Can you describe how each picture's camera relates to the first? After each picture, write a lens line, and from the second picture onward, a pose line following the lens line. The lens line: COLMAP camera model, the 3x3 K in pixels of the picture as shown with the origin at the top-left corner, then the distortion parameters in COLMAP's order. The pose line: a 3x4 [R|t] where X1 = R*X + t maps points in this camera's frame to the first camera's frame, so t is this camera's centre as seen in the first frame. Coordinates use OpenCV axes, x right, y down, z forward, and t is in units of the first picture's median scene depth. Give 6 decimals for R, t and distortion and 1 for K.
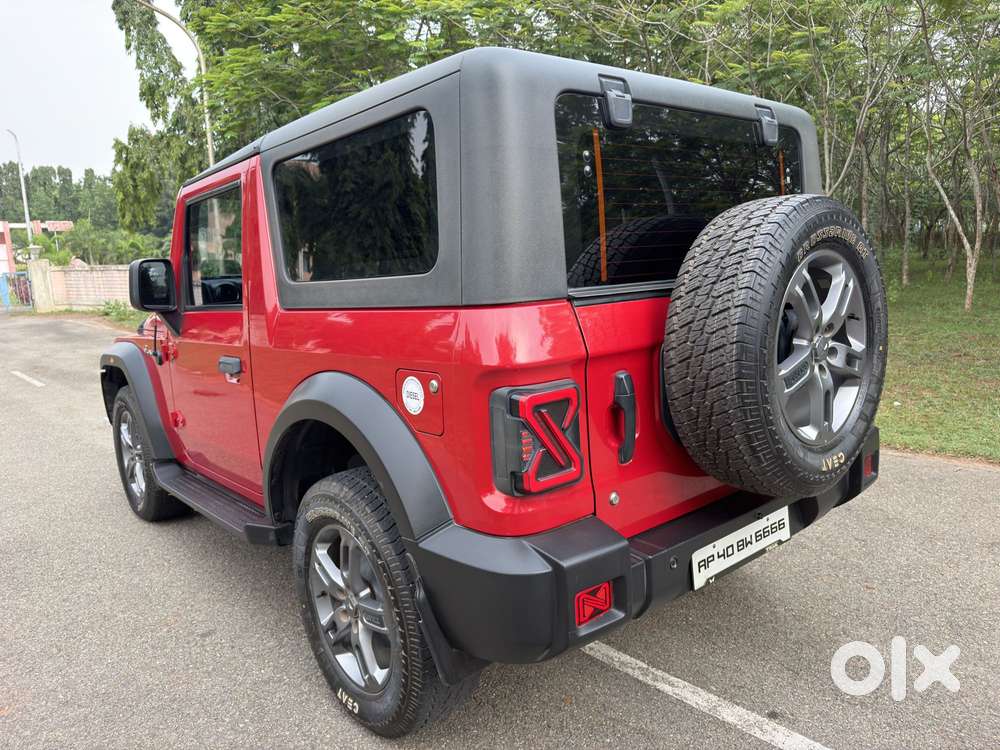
lens RADIAL K [[714.8, 0, 499.3], [0, 714.8, 380.5], [0, 0, 1]] dist [0.036999, -0.044501]
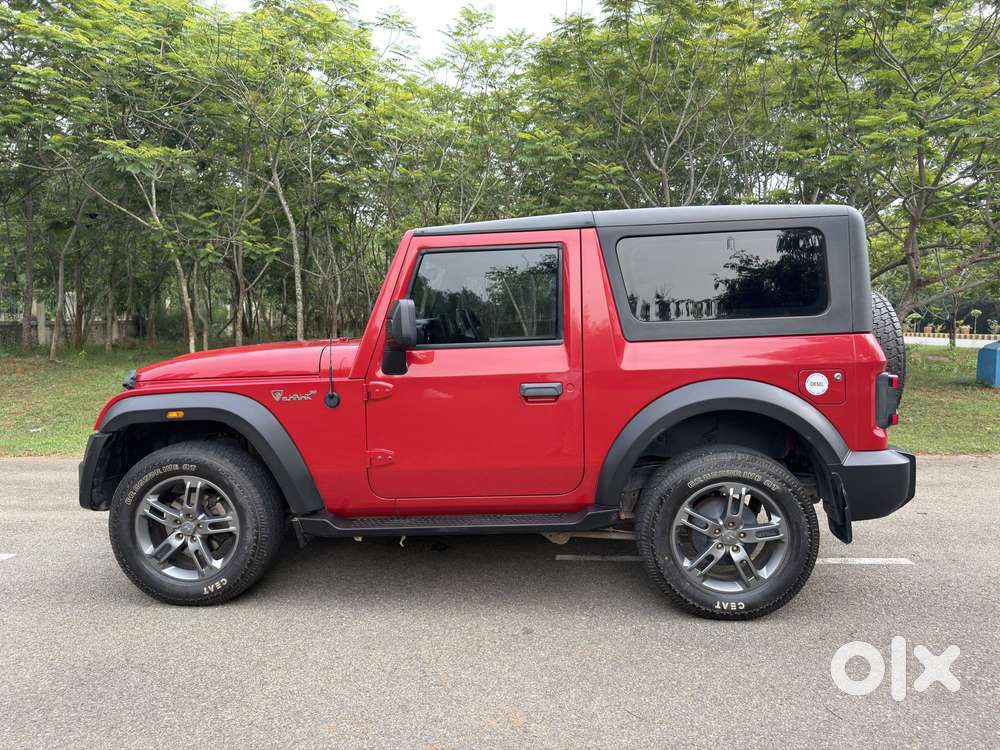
lens RADIAL K [[701.5, 0, 506.7], [0, 701.5, 376.1], [0, 0, 1]] dist [0.038127, -0.043787]
pose [[0.700516, -0.015847, 0.713461, -1.547088], [0.098136, 0.992395, -0.074313, 0.045709], [-0.706857, 0.122074, 0.696744, 0.268722]]
